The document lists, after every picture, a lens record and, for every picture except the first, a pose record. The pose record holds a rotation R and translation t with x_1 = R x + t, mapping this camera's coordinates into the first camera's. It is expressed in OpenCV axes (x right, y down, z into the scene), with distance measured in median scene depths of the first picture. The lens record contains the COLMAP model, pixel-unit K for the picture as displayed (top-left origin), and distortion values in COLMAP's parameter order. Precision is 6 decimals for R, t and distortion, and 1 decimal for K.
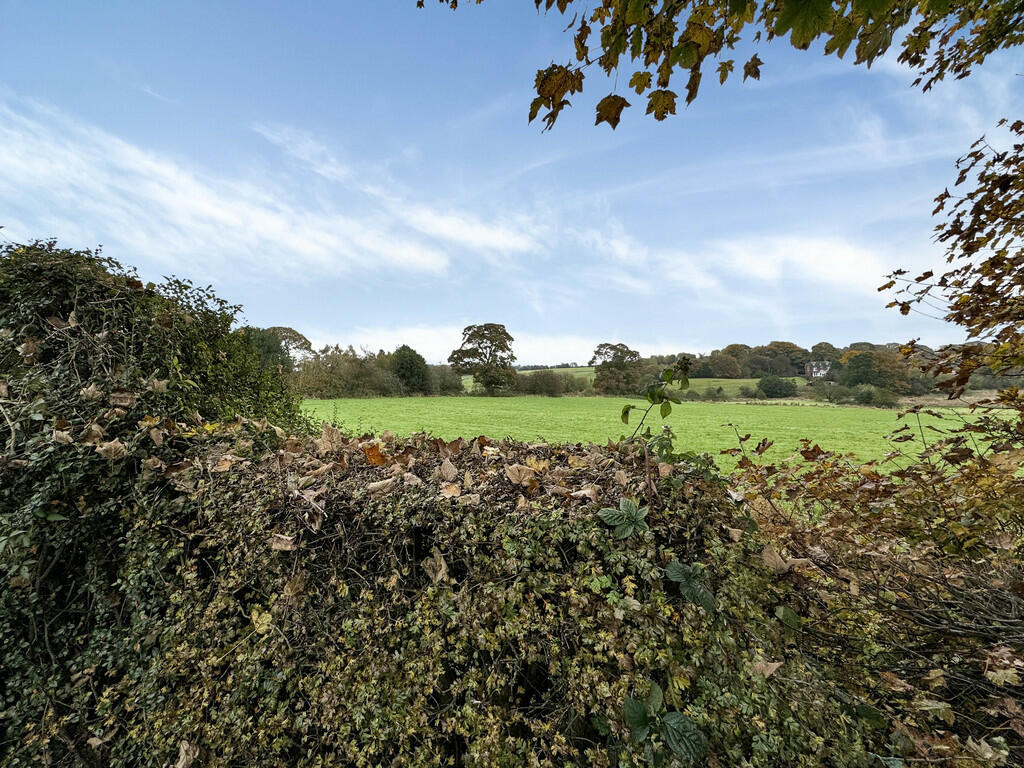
lens RADIAL K [[412.5, 0, 509.2], [0, 412.5, 383.6], [0, 0, 1]] dist [-0.002033, 0.000884]
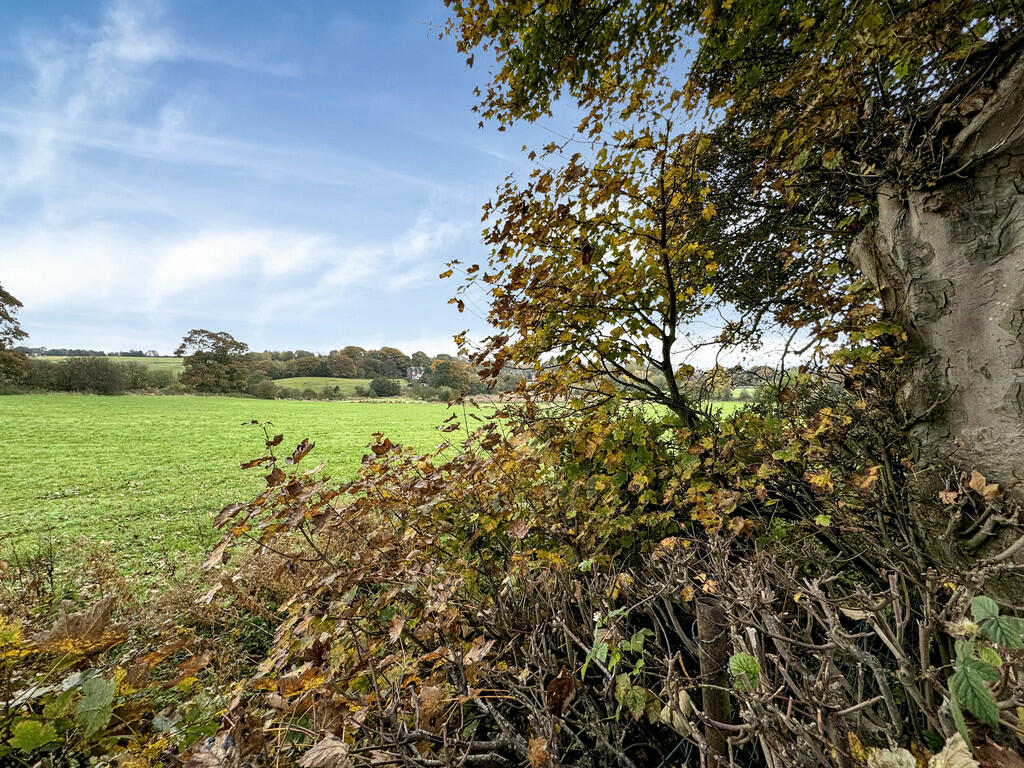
lens RADIAL K [[412.5, 0, 510.7], [0, 412.5, 385.9], [0, 0, 1]] dist [-0.002033, 0.000884]
pose [[0.644410, 0.018351, 0.764460, 0.235220], [-0.024581, 0.999692, -0.003278, 0.027162], [-0.764285, -0.016679, 0.644663, 0.213306]]
